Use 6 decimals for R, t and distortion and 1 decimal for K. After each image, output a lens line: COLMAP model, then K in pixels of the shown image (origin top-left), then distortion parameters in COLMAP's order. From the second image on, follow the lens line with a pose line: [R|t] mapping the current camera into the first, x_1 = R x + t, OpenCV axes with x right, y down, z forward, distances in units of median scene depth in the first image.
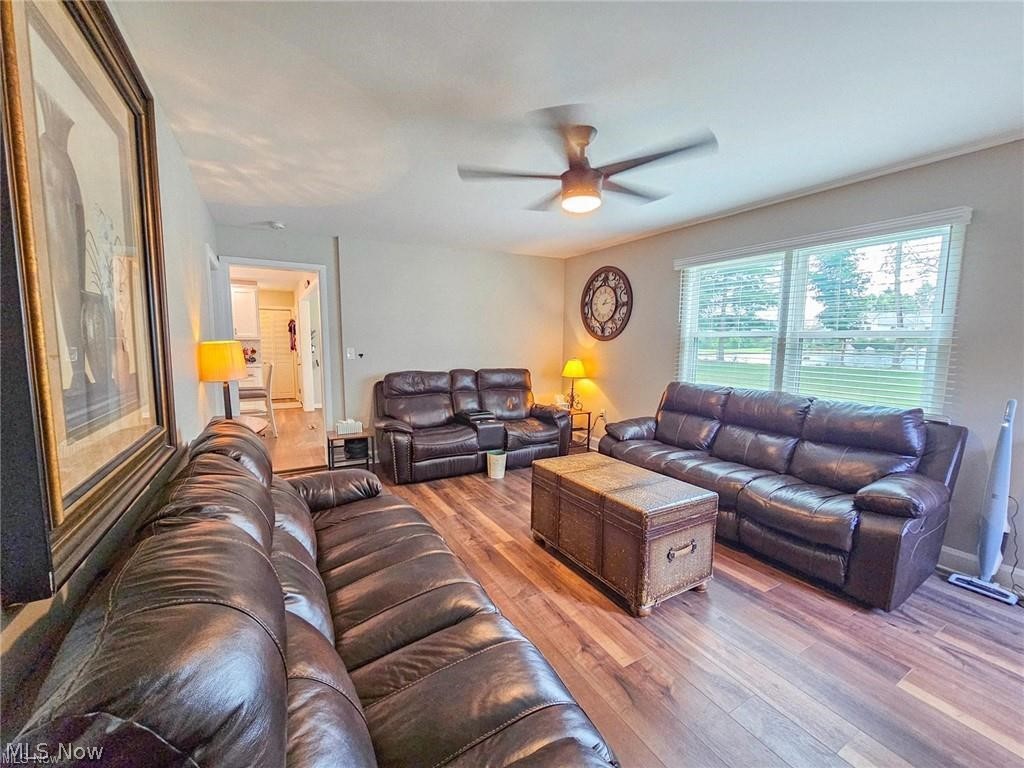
lens RADIAL K [[422.0, 0, 513.6], [0, 422.0, 387.1], [0, 0, 1]] dist [0.001321, 0.000618]
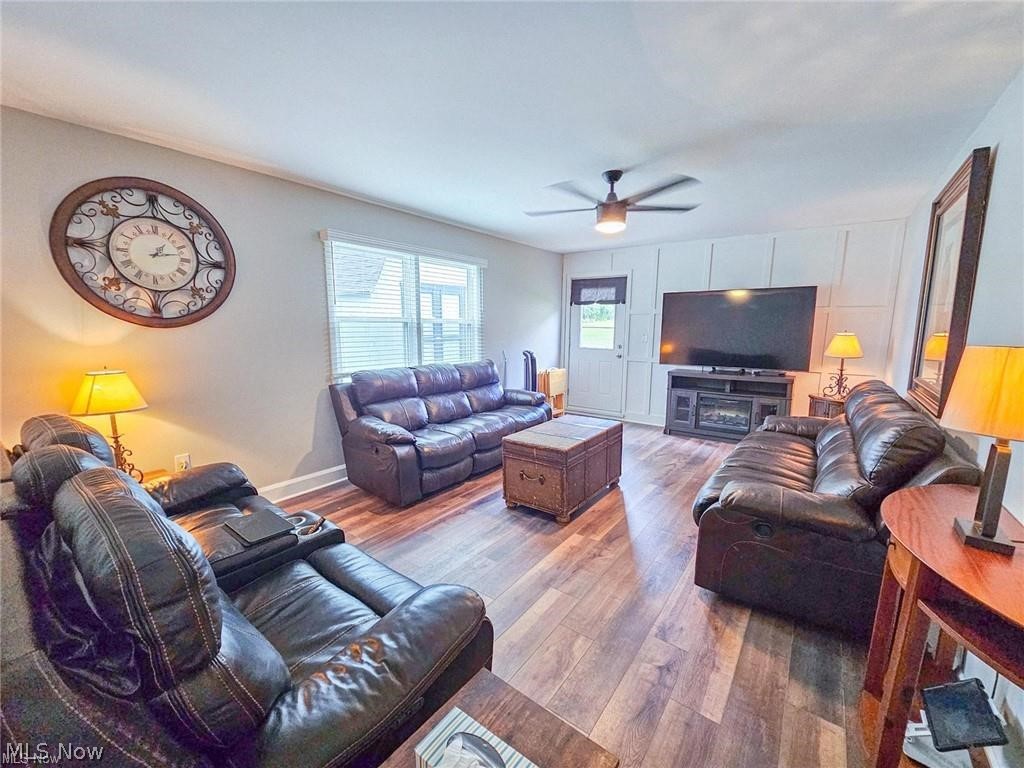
lens RADIAL K [[422.0, 0, 513.6], [0, 422.0, 387.1], [0, 0, 1]] dist [0.001321, 0.000618]
pose [[-0.400526, -0.145025, 0.904736, -0.492093], [0.094953, 0.975510, 0.198405, -0.112652], [-0.911352, 0.165374, -0.376947, 0.912457]]
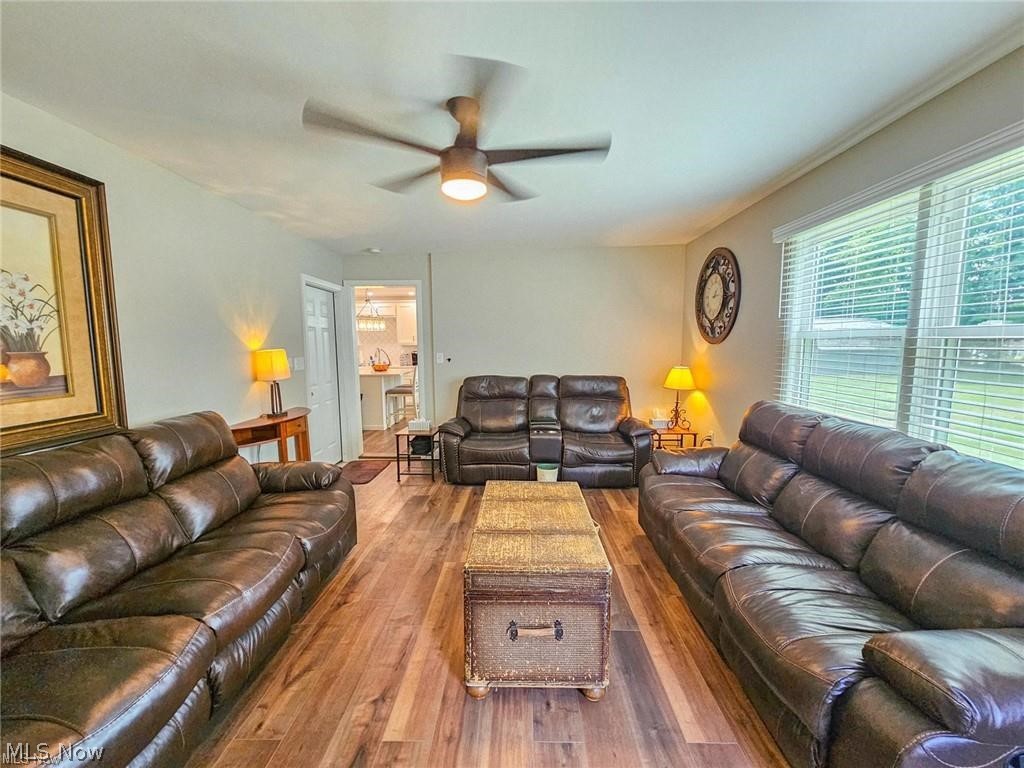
lens RADIAL K [[422.0, 0, 513.6], [0, 422.0, 387.1], [0, 0, 1]] dist [0.001321, 0.000618]
pose [[0.855710, 0.043474, -0.515626, 0.342786], [-0.045493, 0.998927, 0.008726, -0.022124], [0.515452, 0.015991, 0.856769, 0.156649]]
